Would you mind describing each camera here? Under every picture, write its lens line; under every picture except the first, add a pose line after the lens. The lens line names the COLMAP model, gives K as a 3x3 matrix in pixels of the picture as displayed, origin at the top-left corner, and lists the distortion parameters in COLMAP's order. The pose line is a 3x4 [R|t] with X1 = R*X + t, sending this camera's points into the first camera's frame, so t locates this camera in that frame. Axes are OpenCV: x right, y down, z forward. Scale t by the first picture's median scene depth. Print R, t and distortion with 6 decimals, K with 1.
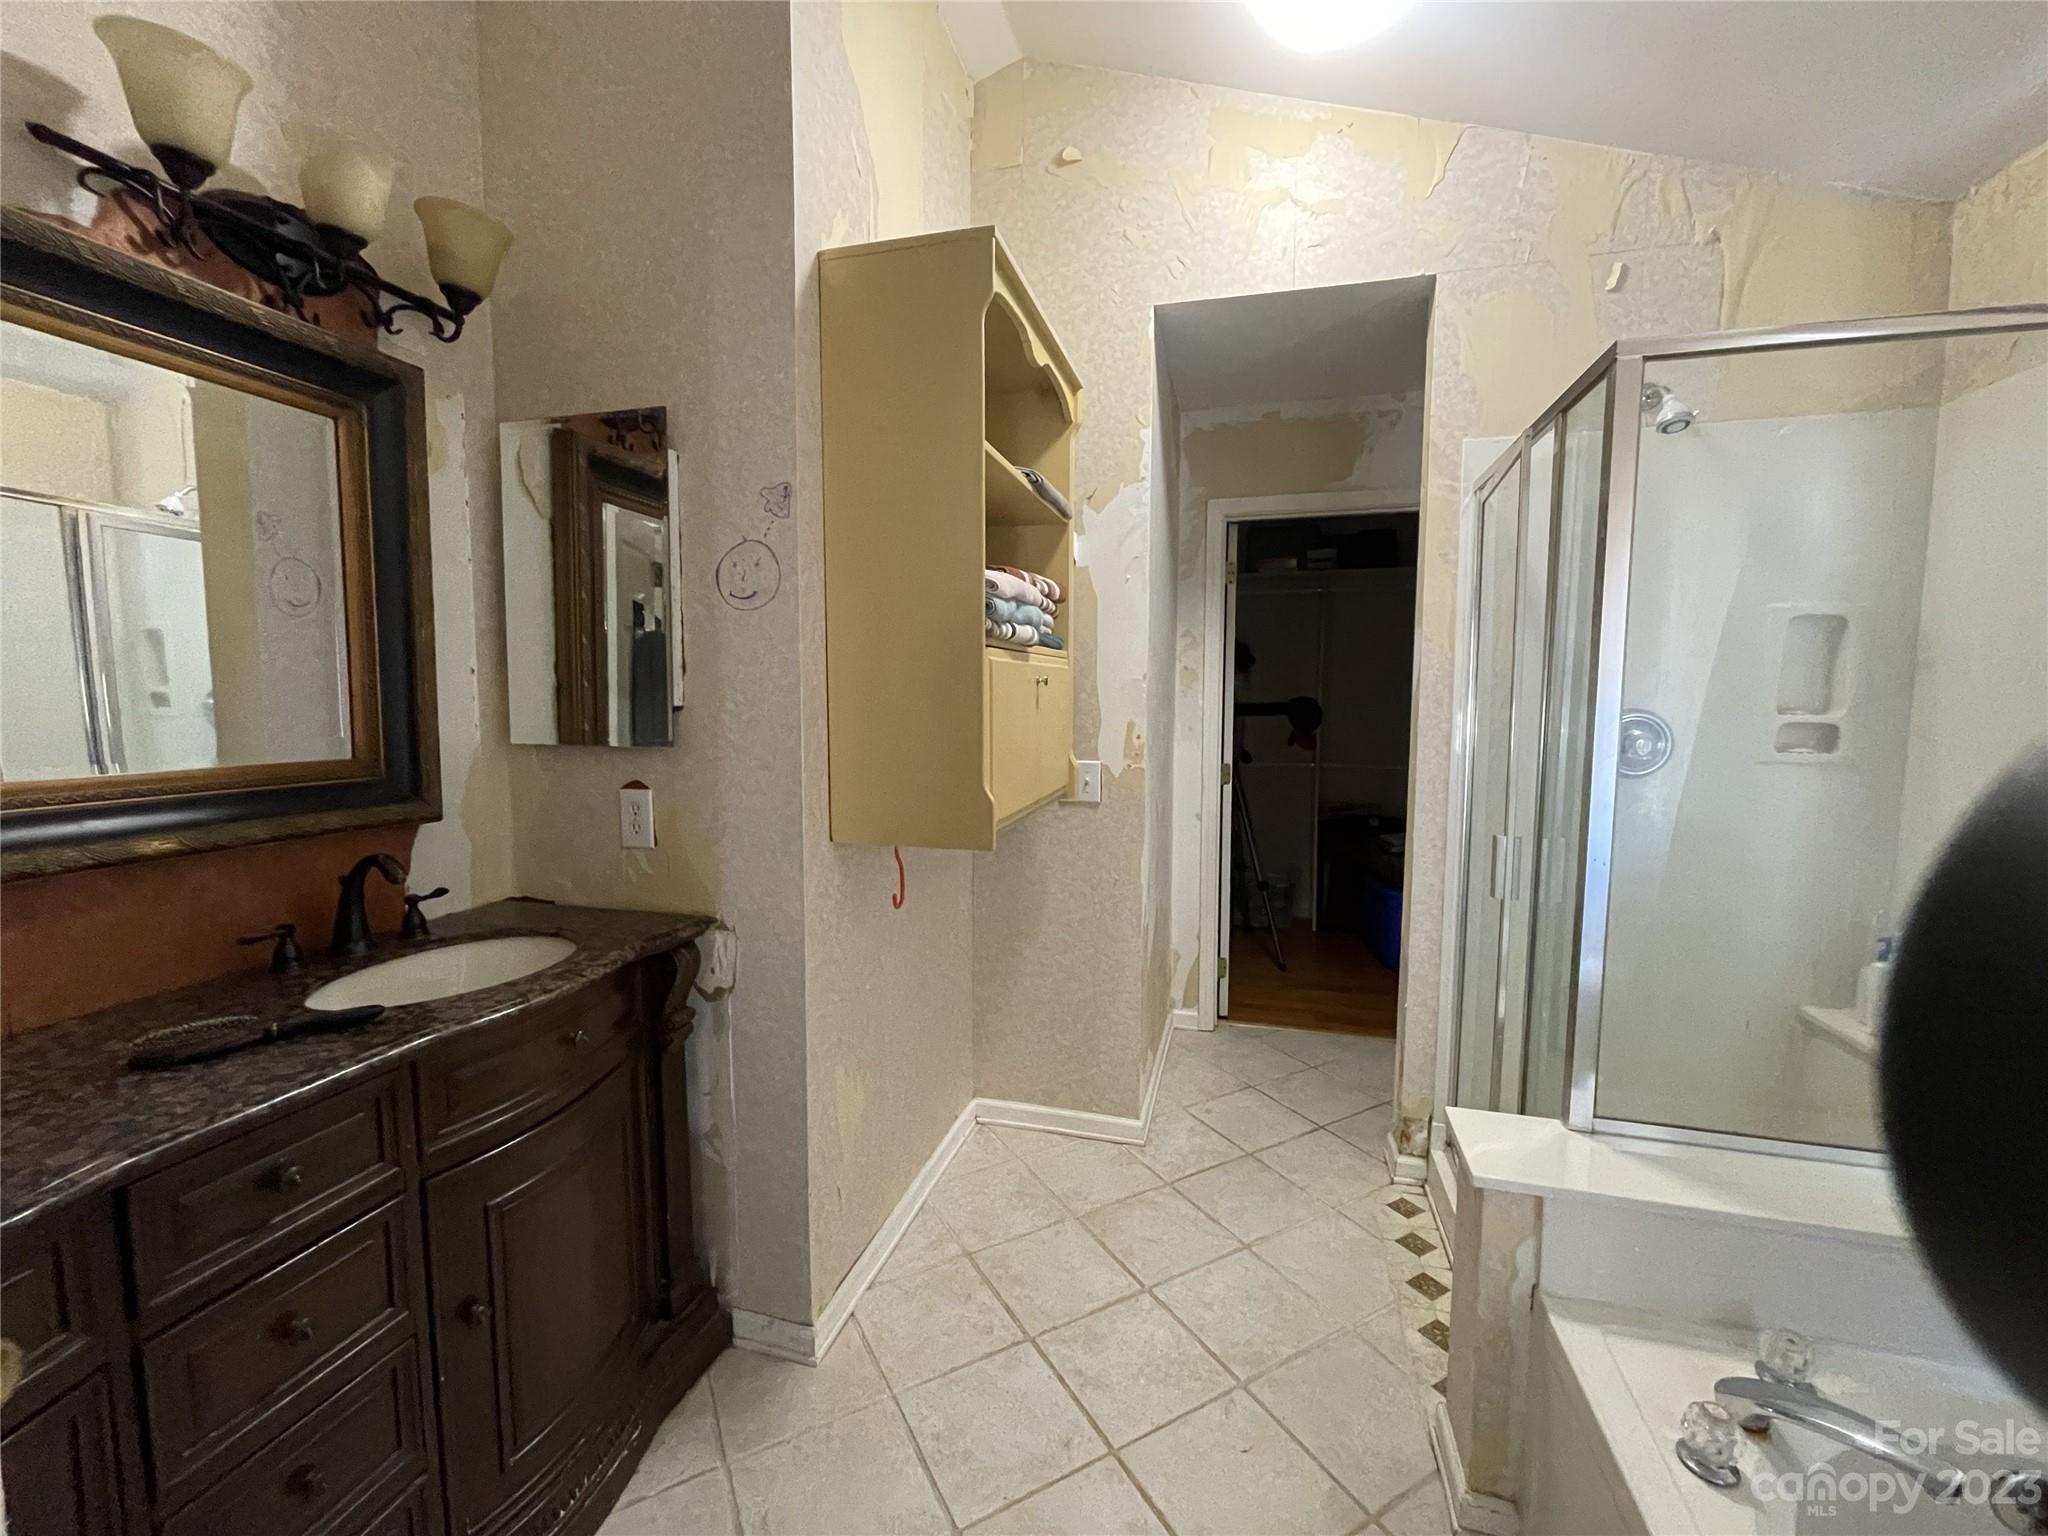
lens RADIAL K [[828.9, 0, 1029.3], [0, 828.9, 766.8], [0, 0, 1]] dist [-0.005011, 0.001001]
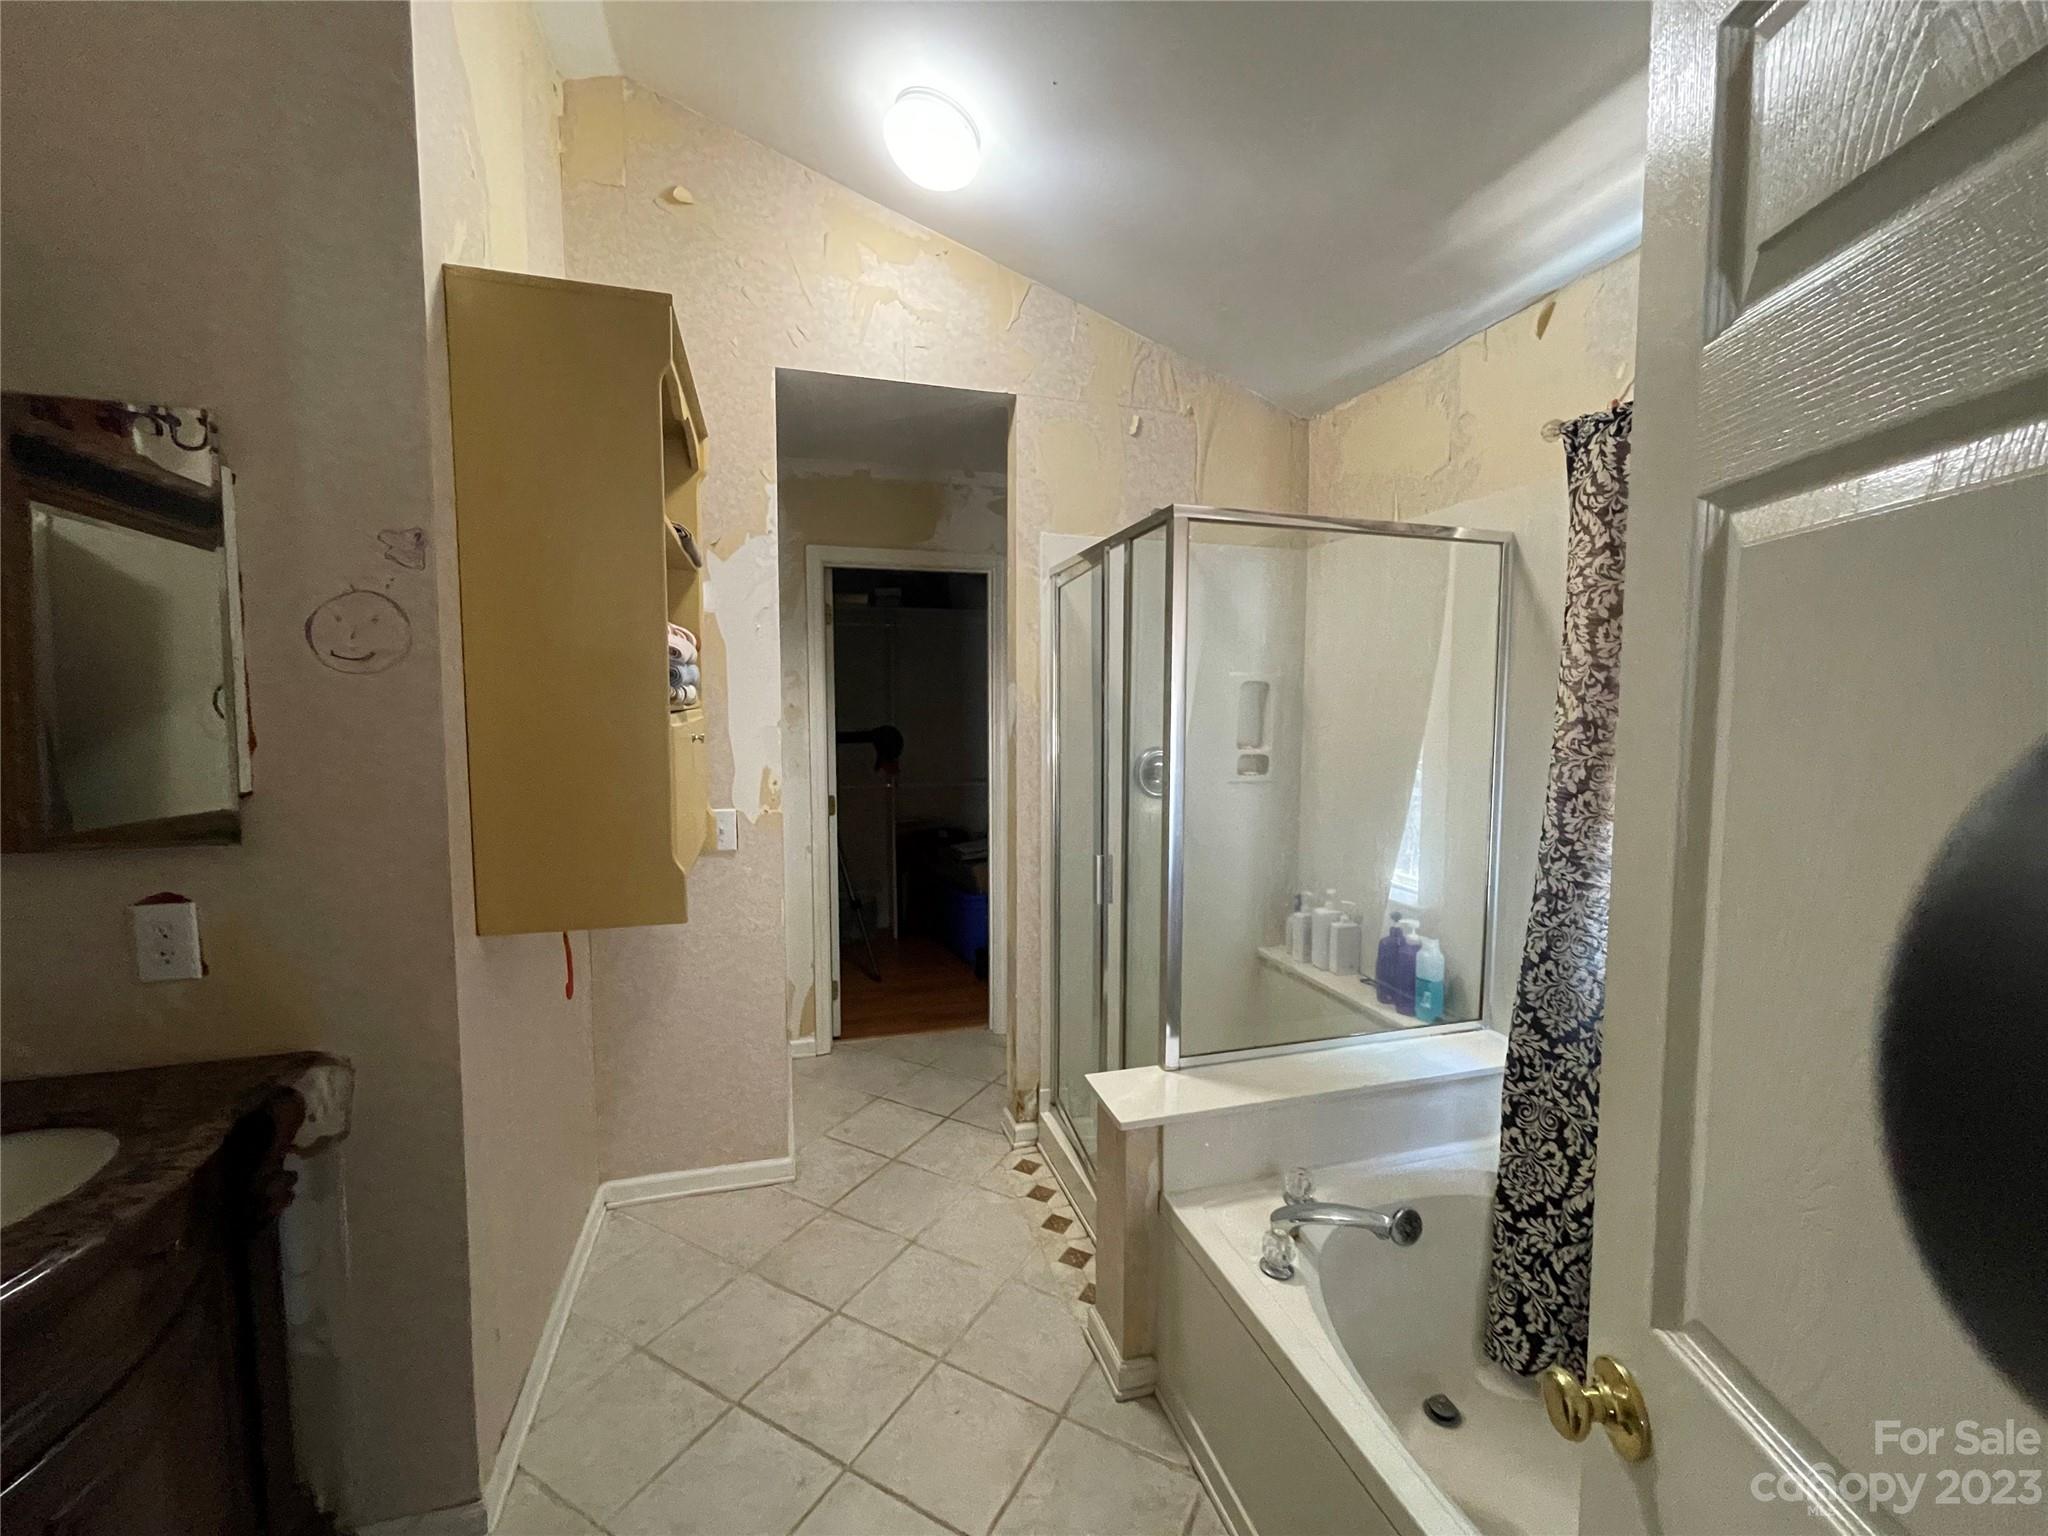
lens RADIAL K [[828.9, 0, 1029.3], [0, 828.9, 766.8], [0, 0, 1]] dist [-0.005011, 0.001001]
pose [[0.851700, -0.039918, 0.522507, -0.157652], [0.045580, 0.998959, 0.002020, -0.051481], [-0.522044, 0.022096, 0.852633, -0.041642]]
